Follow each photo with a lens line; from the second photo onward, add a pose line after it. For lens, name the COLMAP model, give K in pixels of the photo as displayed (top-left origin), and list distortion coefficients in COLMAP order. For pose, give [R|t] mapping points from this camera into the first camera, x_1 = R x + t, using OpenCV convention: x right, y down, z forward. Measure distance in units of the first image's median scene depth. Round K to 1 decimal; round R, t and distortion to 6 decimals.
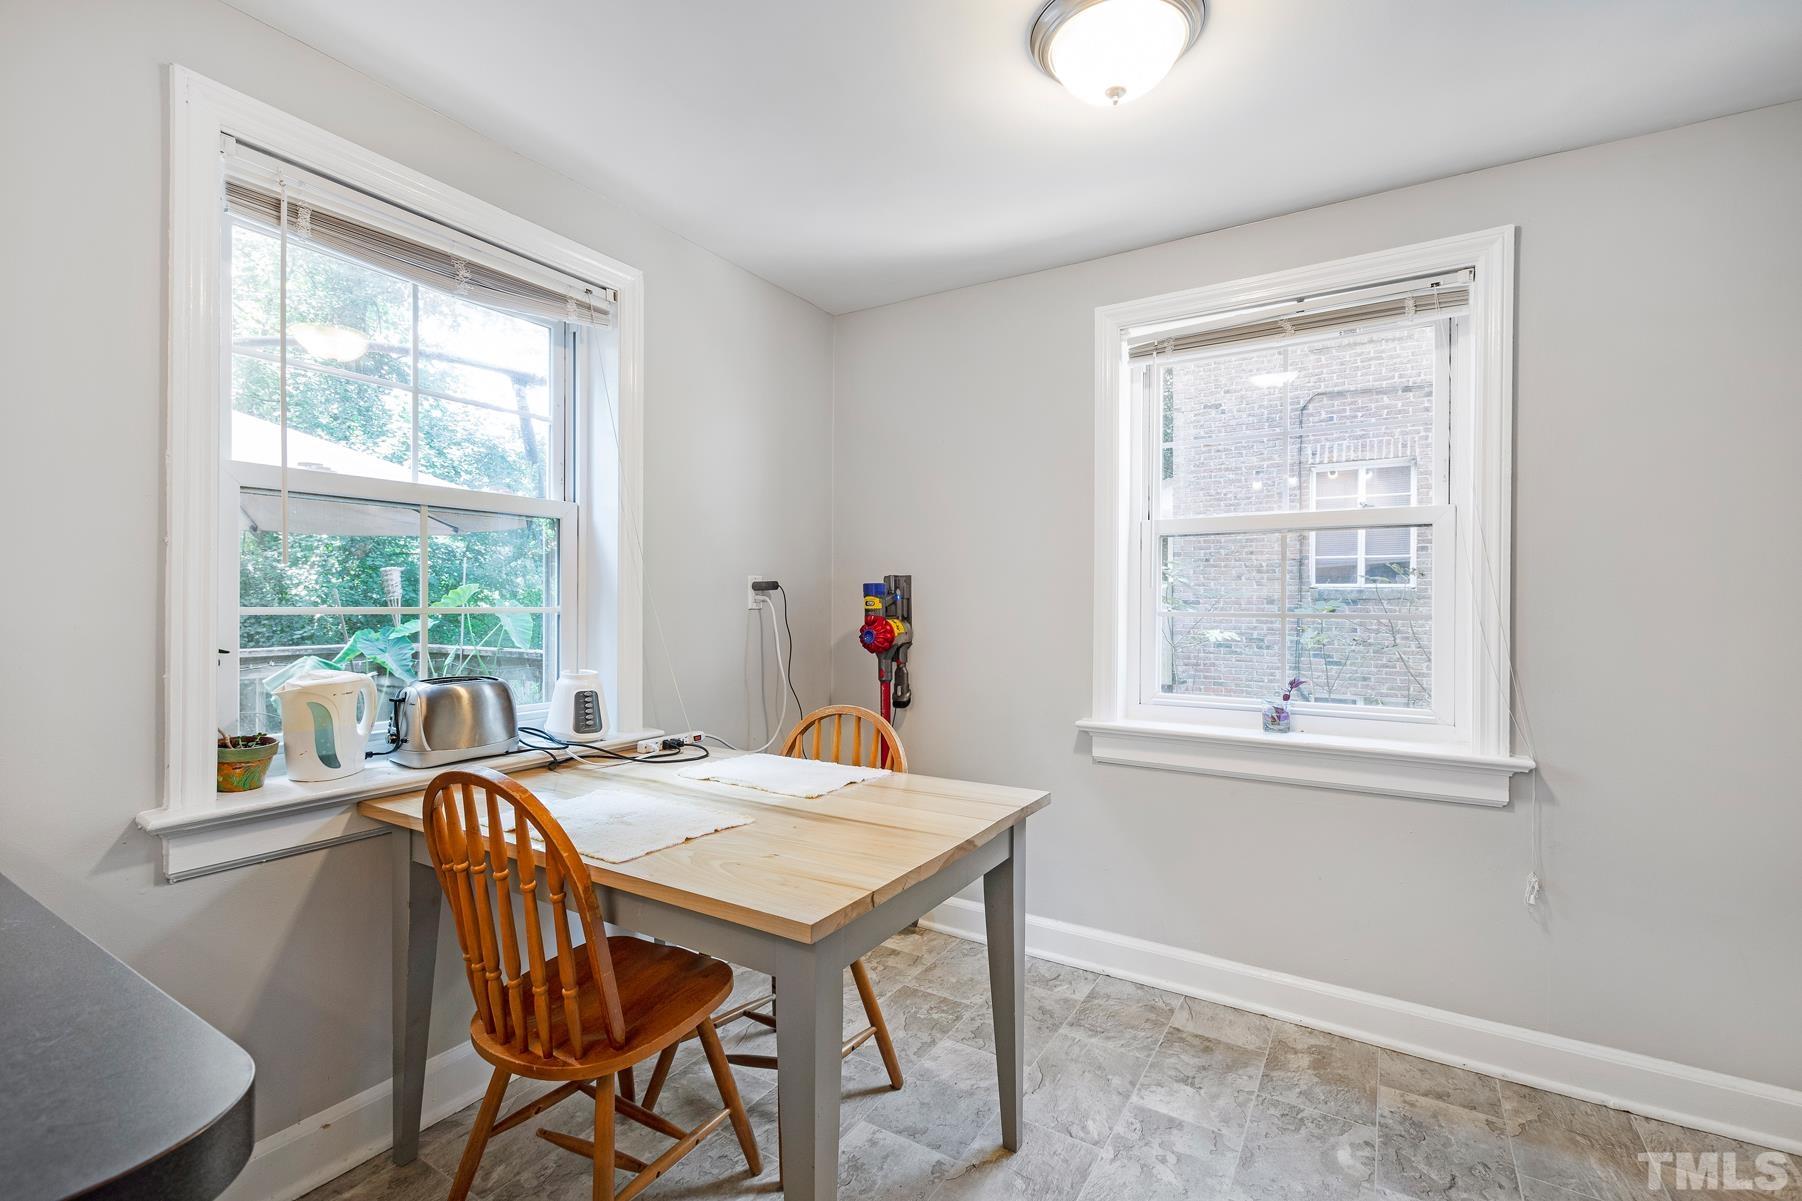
lens RADIAL K [[795.5, 0, 880.6], [0, 795.5, 592.0], [0, 0, 1]] dist [-0.014963, 0.000015]
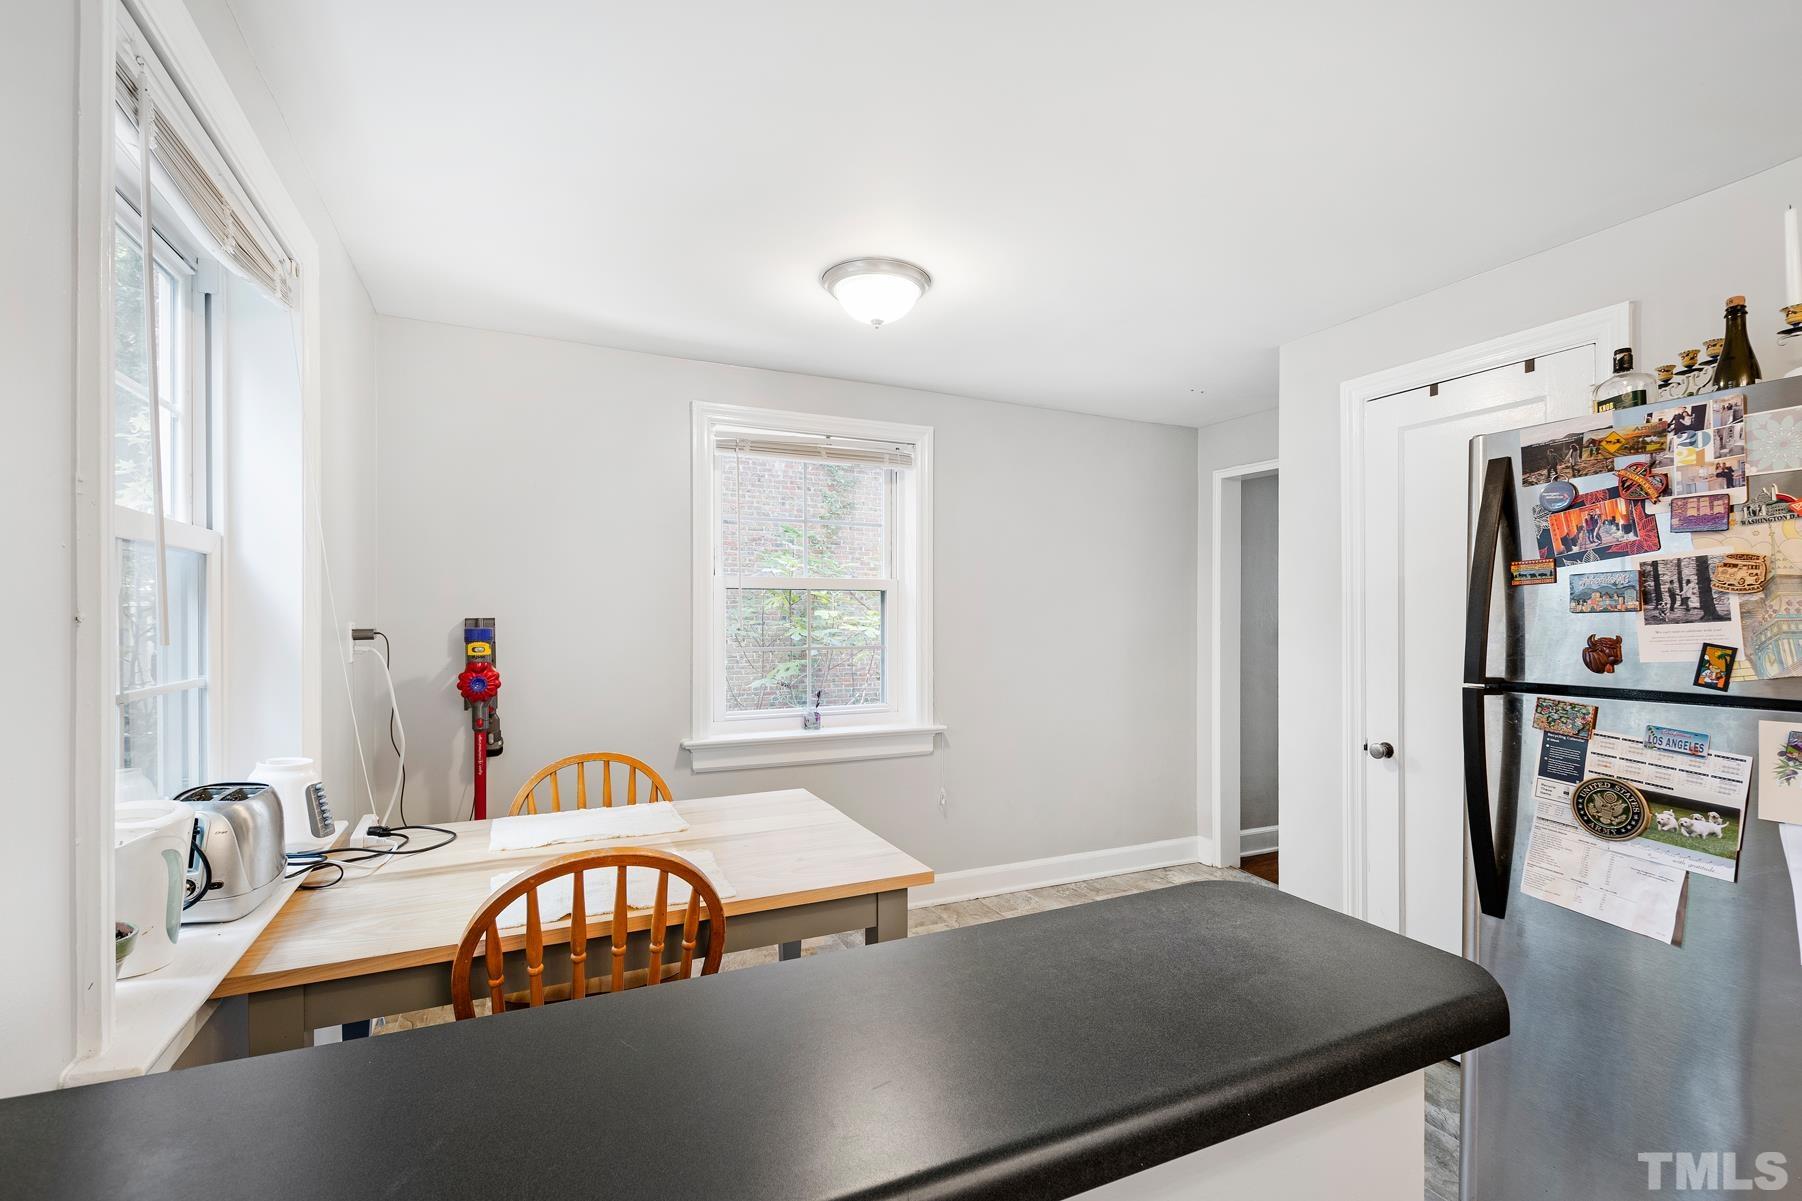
lens RADIAL K [[795.5, 0, 905.4], [0, 795.5, 613.5], [0, 0, 1]] dist [-0.014963, 0.000015]
pose [[0.518709, 0.002479, 0.854948, -0.664327], [-0.008173, 0.999964, 0.002059, -0.040962], [-0.854912, -0.008055, 0.518710, 0.098029]]
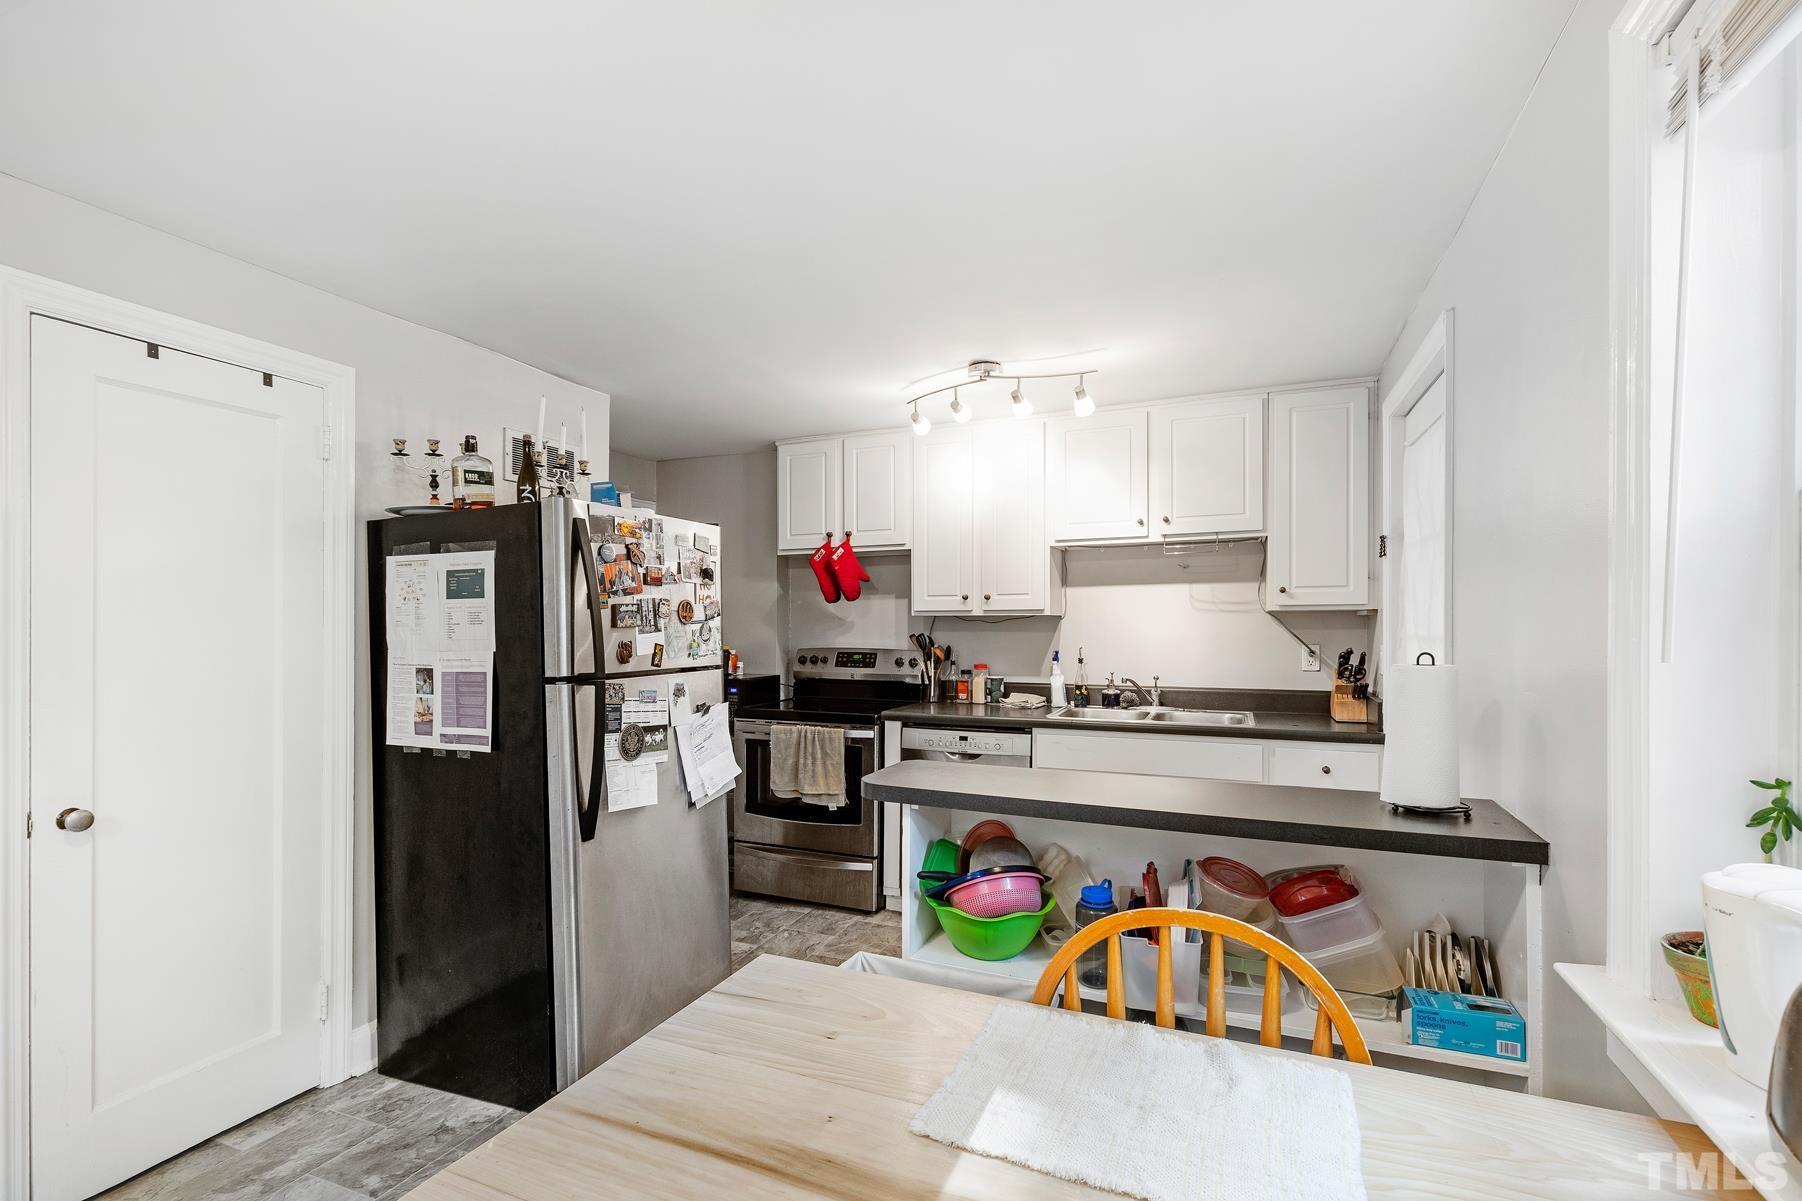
lens RADIAL K [[795.5, 0, 907.2], [0, 795.5, 616.4], [0, 0, 1]] dist [-0.014963, 0.000015]
pose [[-0.979519, 0.000970, -0.201348, -0.045962], [0.006038, 0.999680, -0.024557, -0.032067], [0.201260, -0.025270, -0.979212, 0.995053]]
